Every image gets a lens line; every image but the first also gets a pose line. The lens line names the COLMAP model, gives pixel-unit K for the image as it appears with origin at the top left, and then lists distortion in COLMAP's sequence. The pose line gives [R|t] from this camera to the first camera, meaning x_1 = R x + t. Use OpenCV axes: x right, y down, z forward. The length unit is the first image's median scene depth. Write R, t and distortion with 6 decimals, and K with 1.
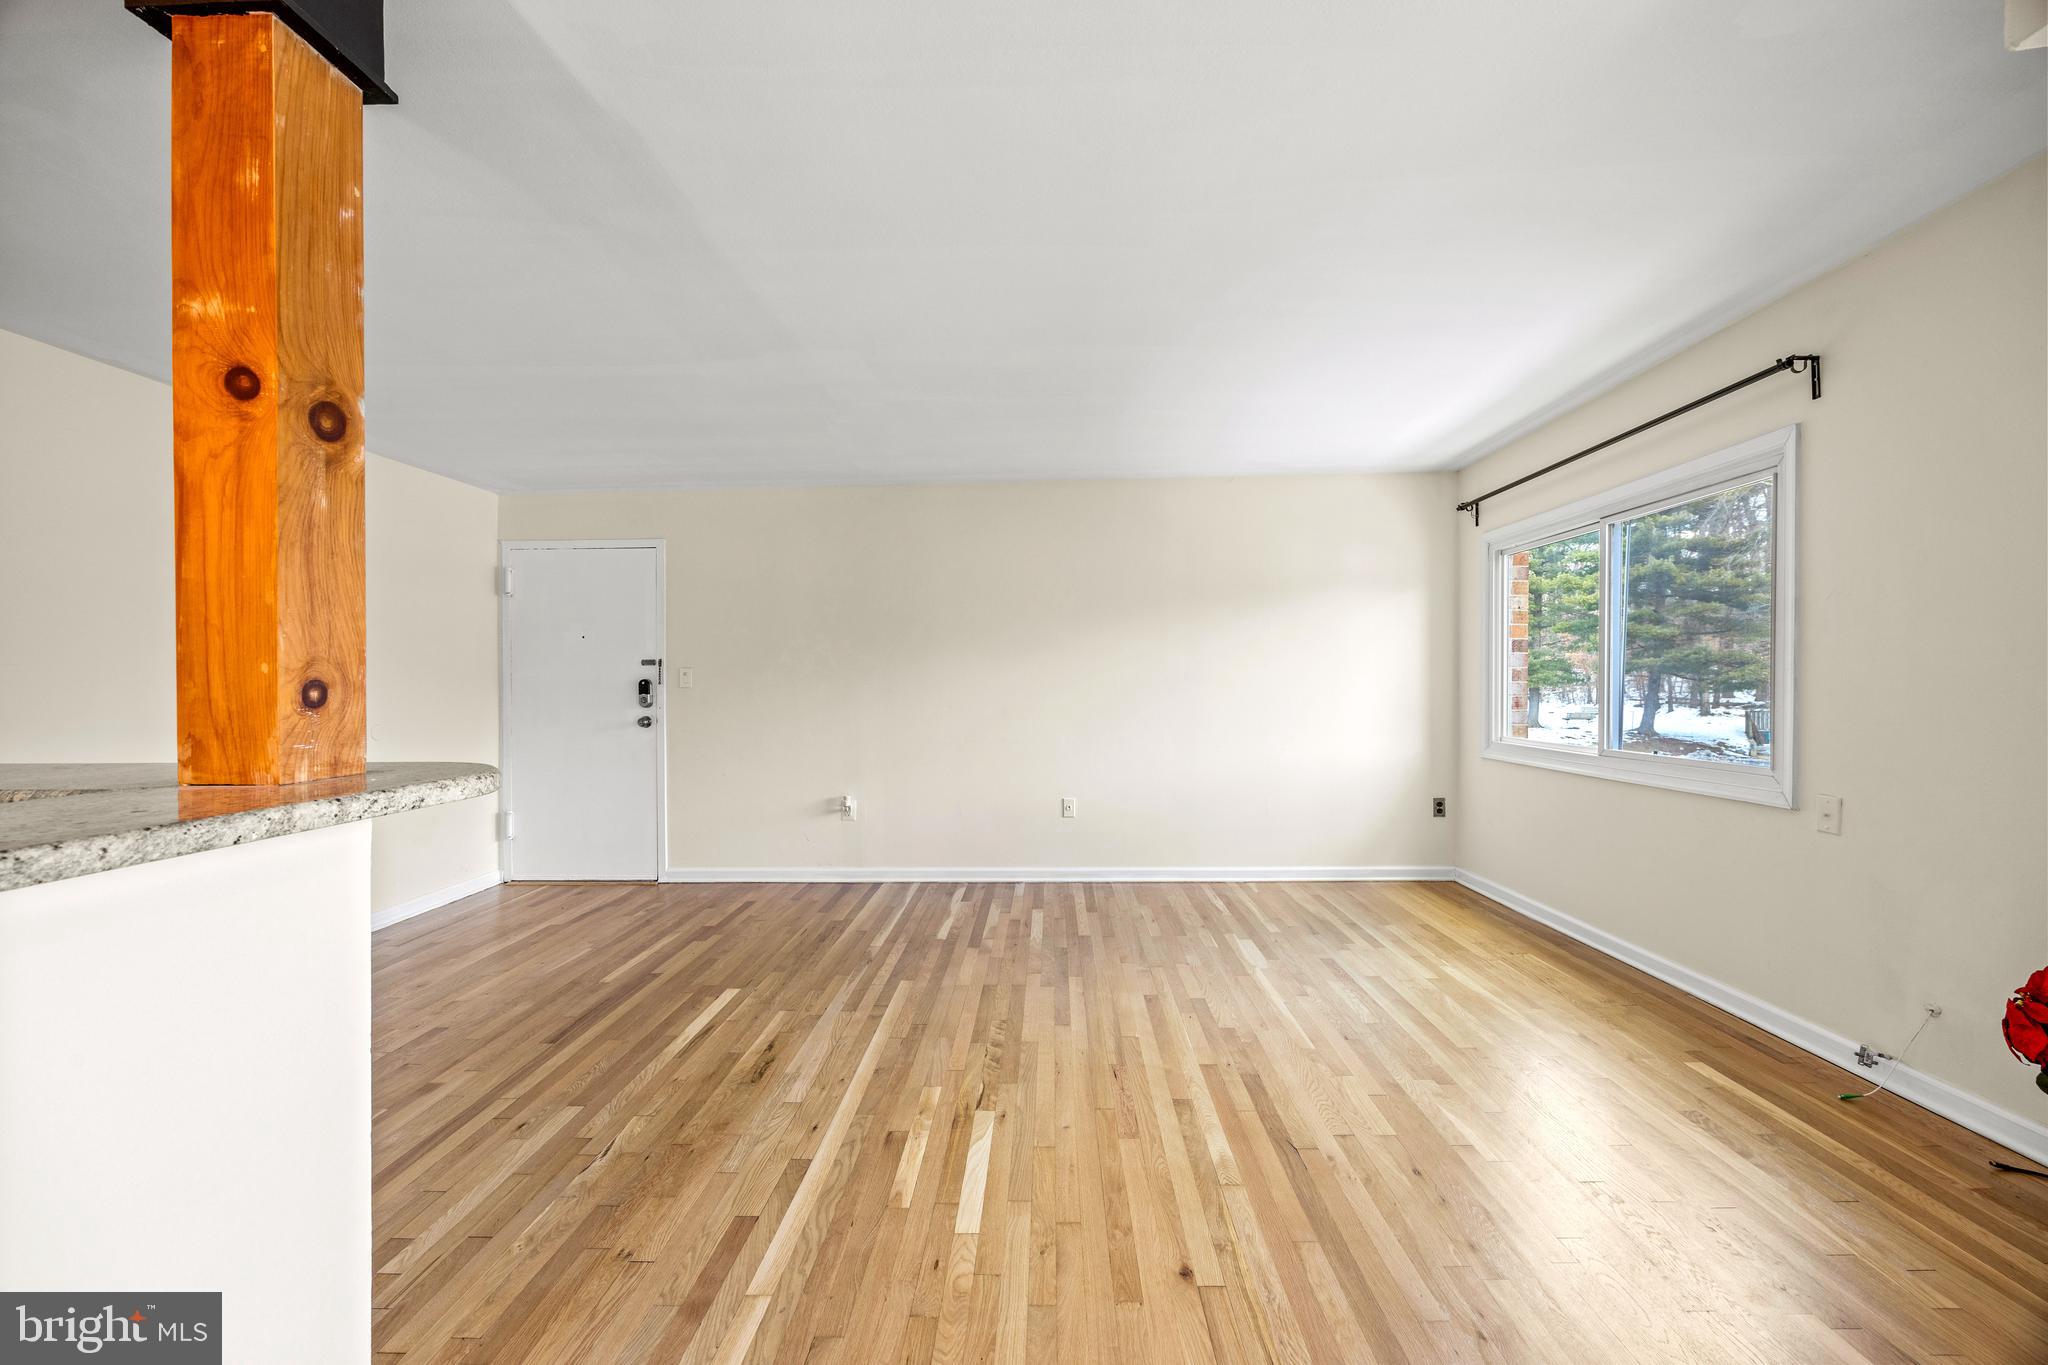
lens RADIAL K [[779.3, 0, 1024.0], [0, 779.3, 686.6], [0, 0, 1]] dist [-0.001517, -0.000072]
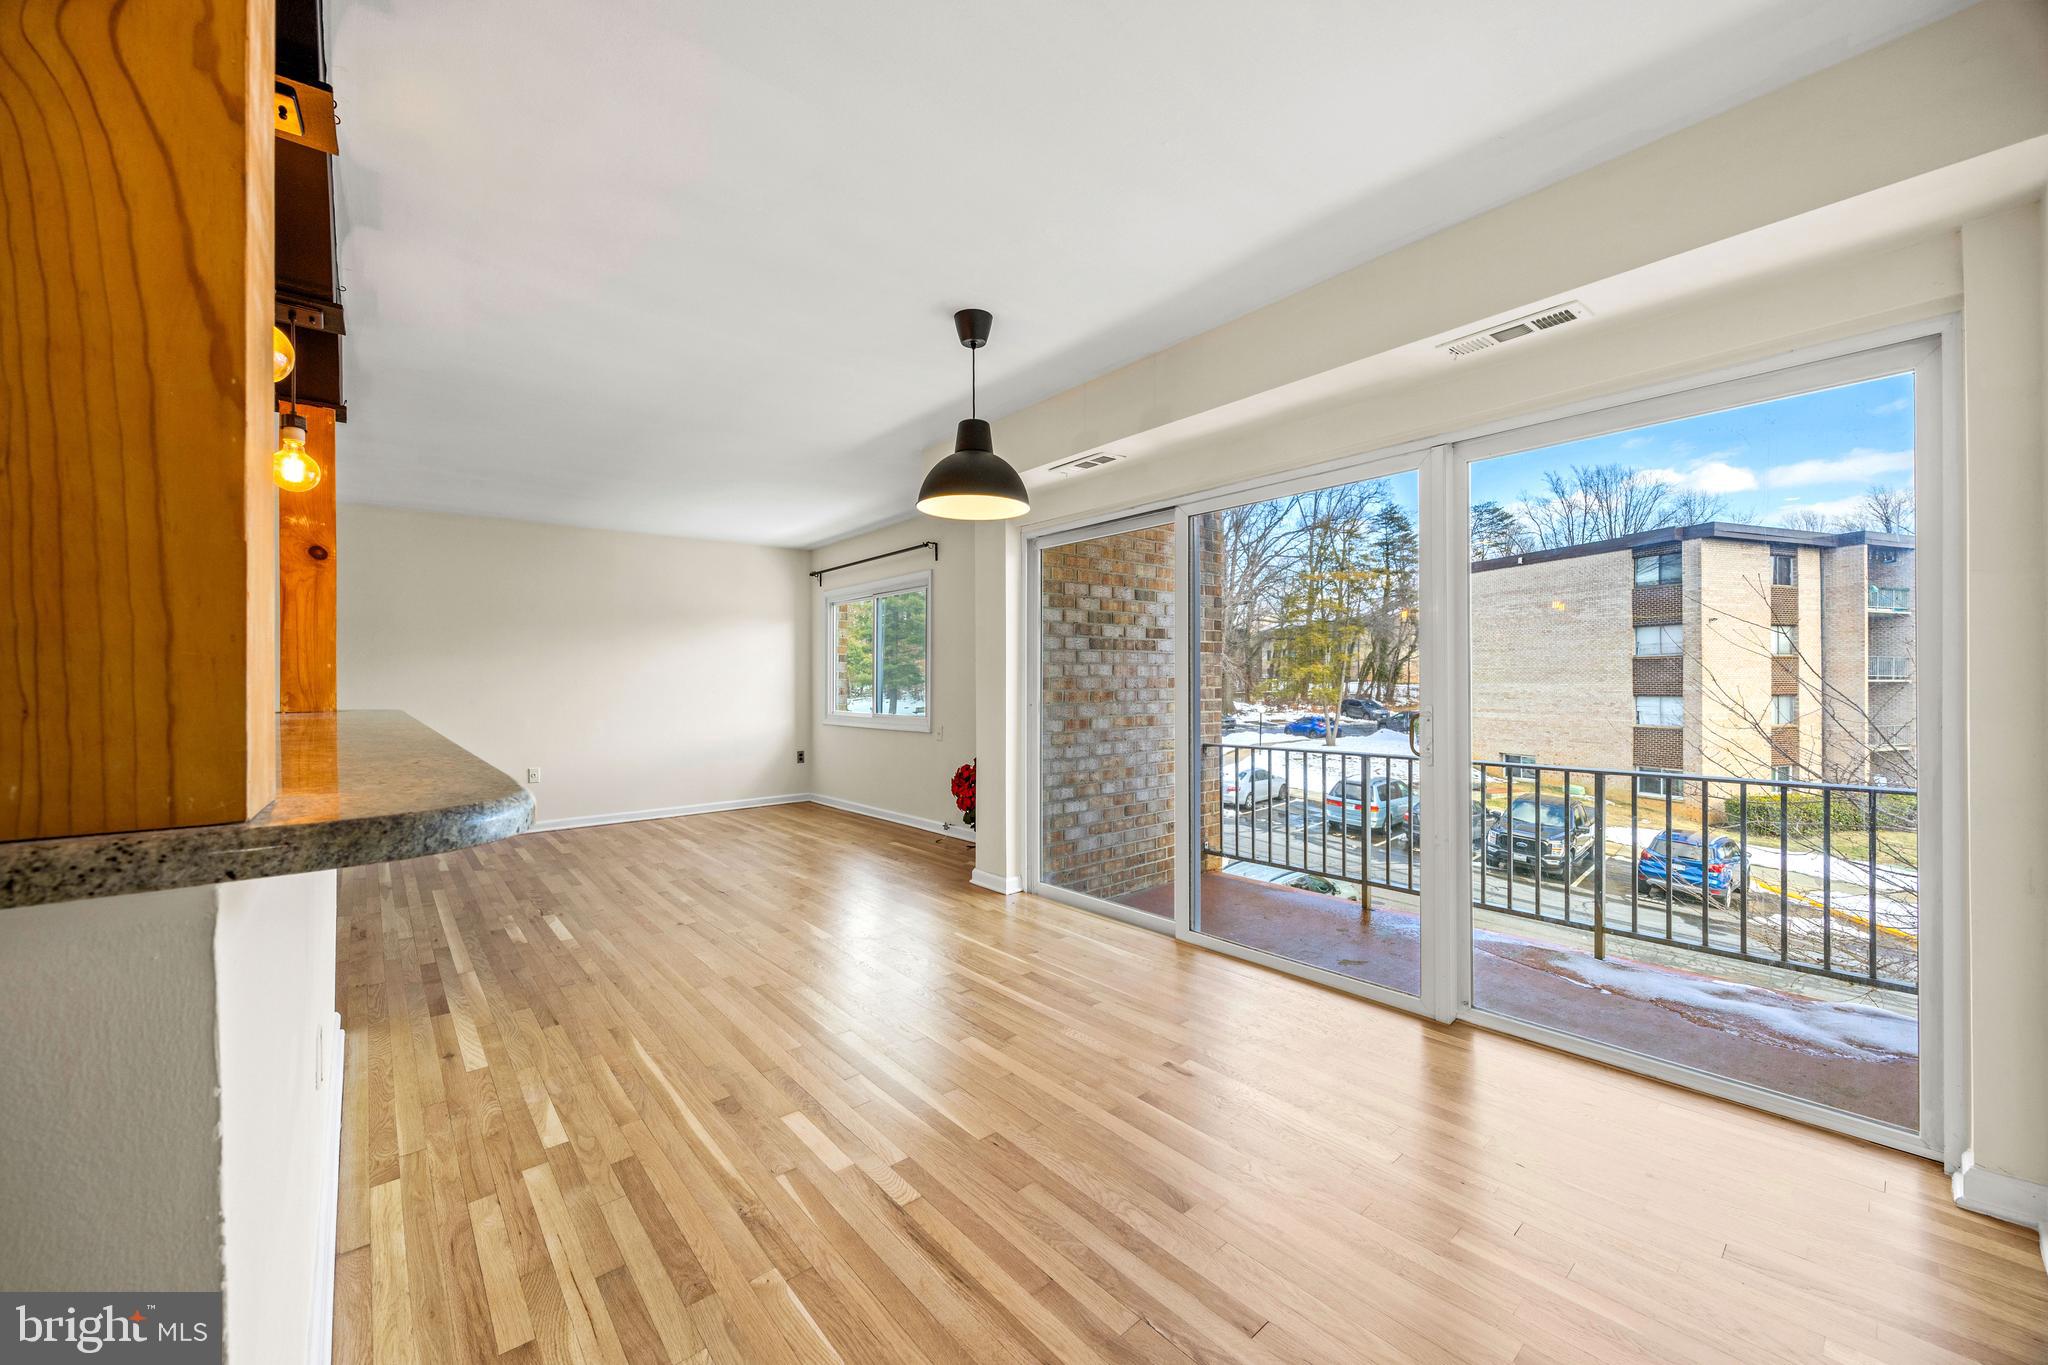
lens RADIAL K [[781.9, 0, 1024.5], [0, 781.9, 686.0], [0, 0, 1]] dist [-0.003168, -0.000130]
pose [[0.739341, -0.001269, 0.673329, -0.289276], [0.002917, 0.999995, -0.001318, 0.015070], [-0.673324, 0.002938, 0.739341, -0.688660]]
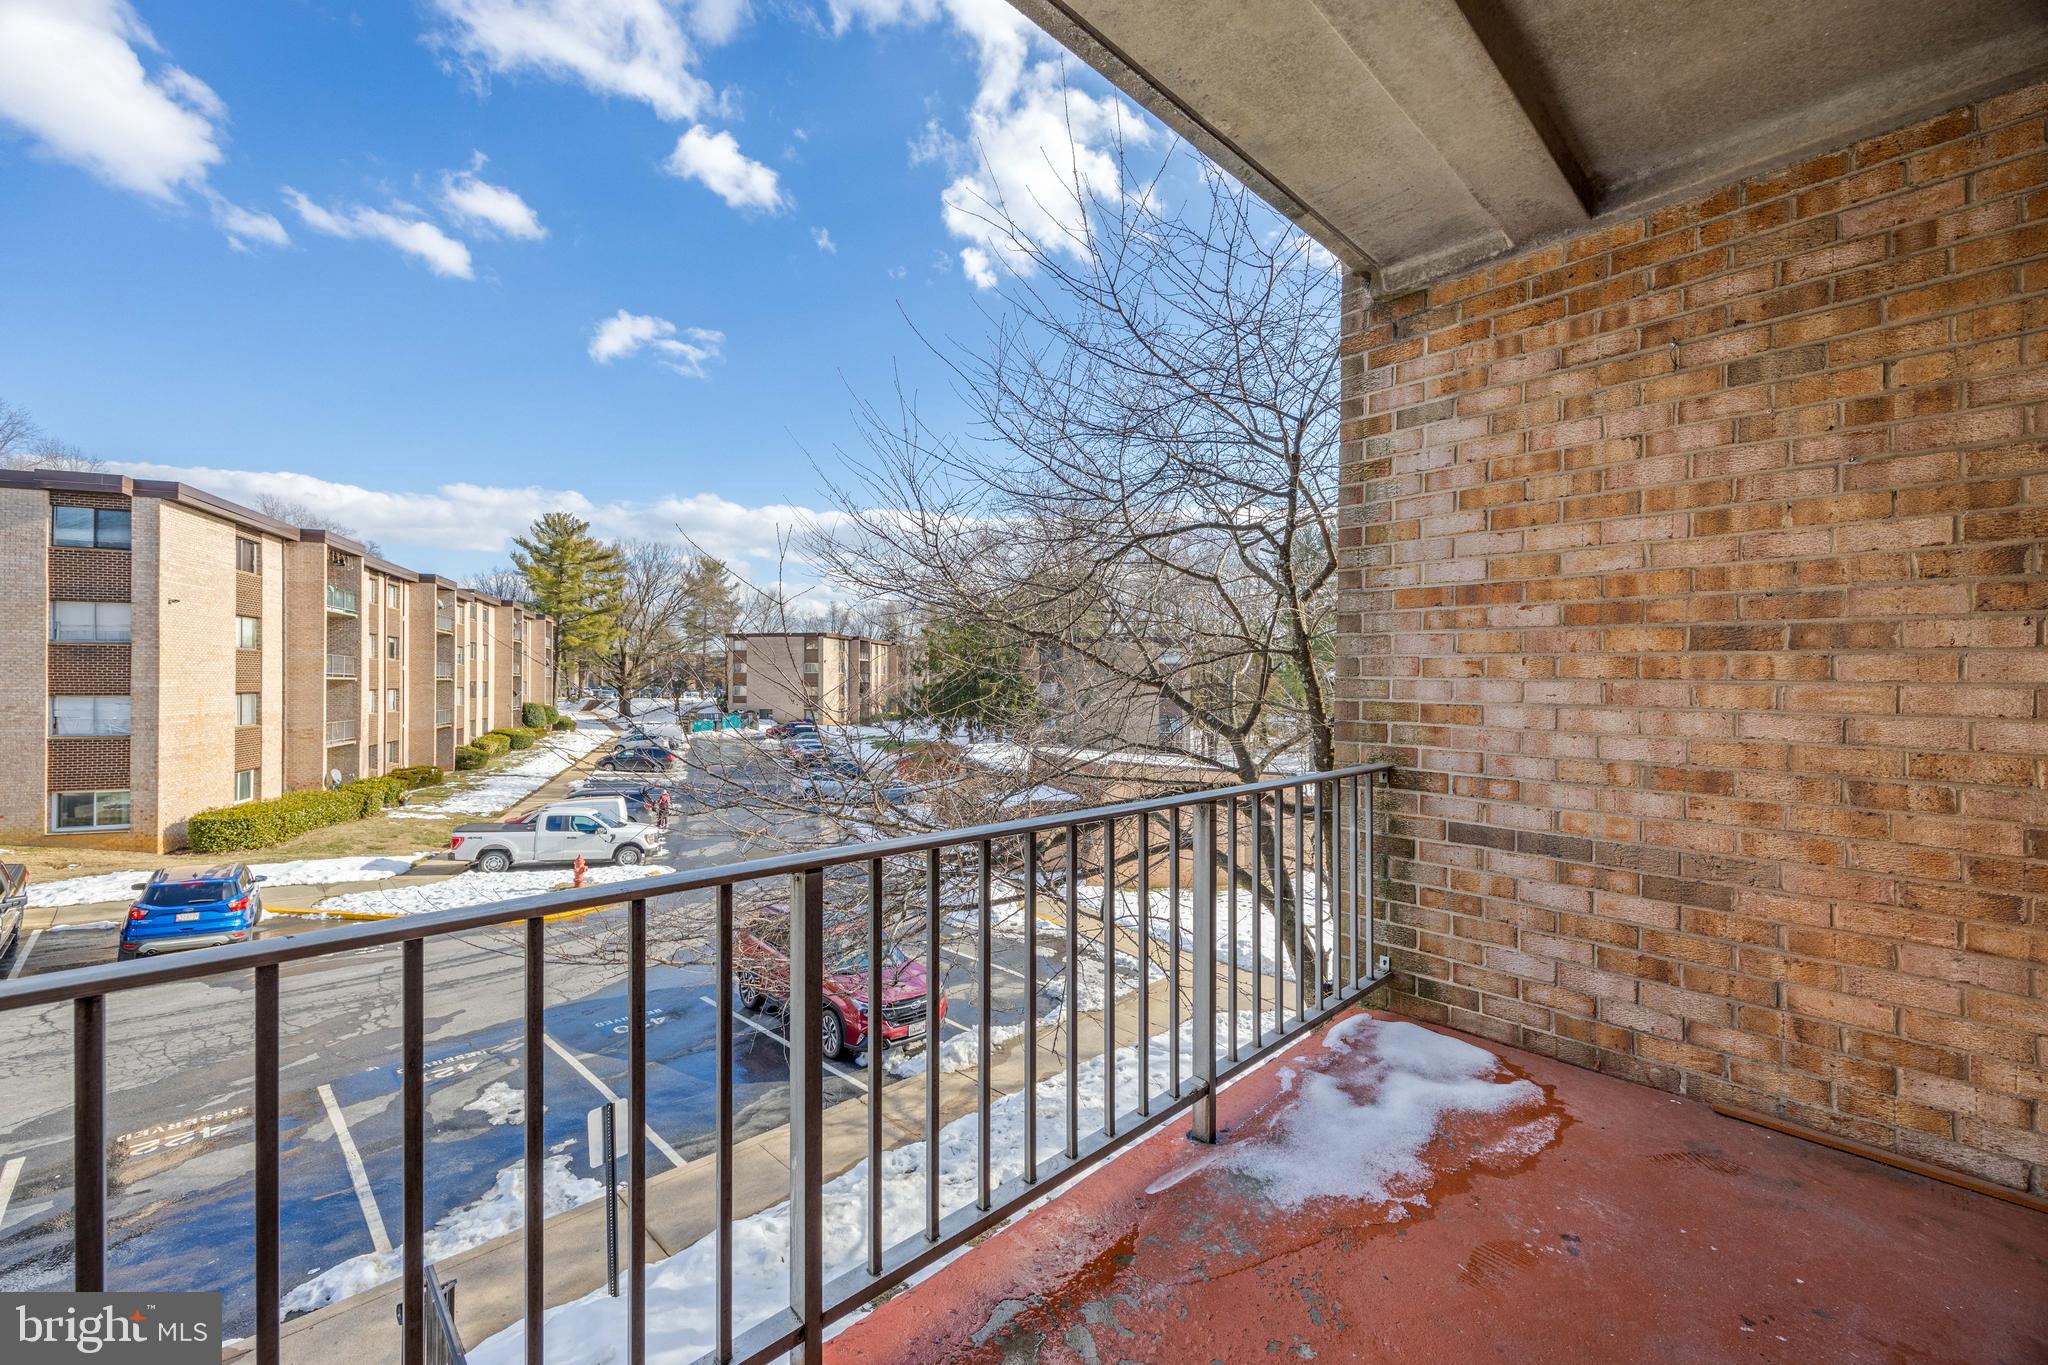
lens RADIAL K [[787.9, 0, 1017.6], [0, 787.9, 680.9], [0, 0, 1]] dist [-0.001010, -0.000249]
pose [[-0.702583, 0.003595, 0.711592, 0.711822], [0.000058, 0.999988, -0.004995, 0.049106], [-0.711601, -0.003468, -0.702575, 0.110003]]
